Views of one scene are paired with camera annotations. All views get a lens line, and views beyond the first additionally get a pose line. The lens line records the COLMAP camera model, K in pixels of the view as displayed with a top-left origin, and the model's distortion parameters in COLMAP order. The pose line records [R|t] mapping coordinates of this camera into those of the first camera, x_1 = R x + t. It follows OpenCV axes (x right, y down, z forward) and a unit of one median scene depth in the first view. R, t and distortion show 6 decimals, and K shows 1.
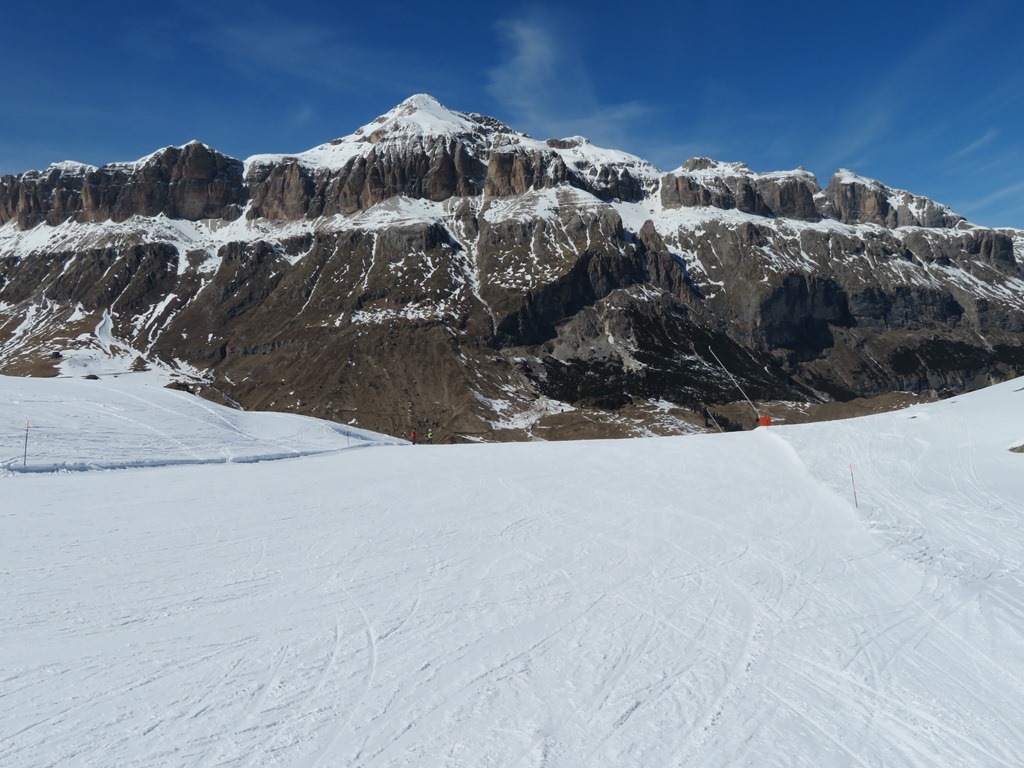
lens RADIAL K [[1076.6, 0, 512.0], [0, 1076.6, 384.0], [0, 0, 1]] dist [-0.005006, -0.005969]
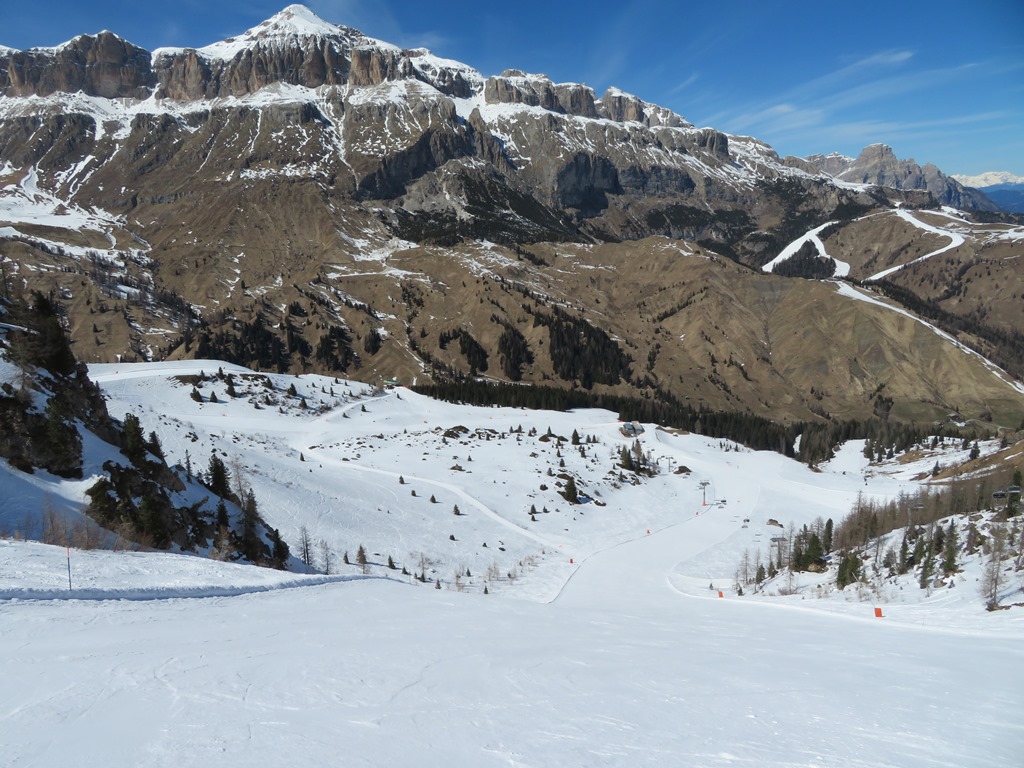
lens RADIAL K [[925.6, 0, 485.9], [0, 925.6, 384.4], [0, 0, 1]] dist [-0.007569, 0.029832]
pose [[0.990394, -0.027971, 0.135418, -0.022004], [0.000913, 0.980628, 0.195877, -0.038305], [-0.138273, -0.193871, 0.971233, -0.157112]]
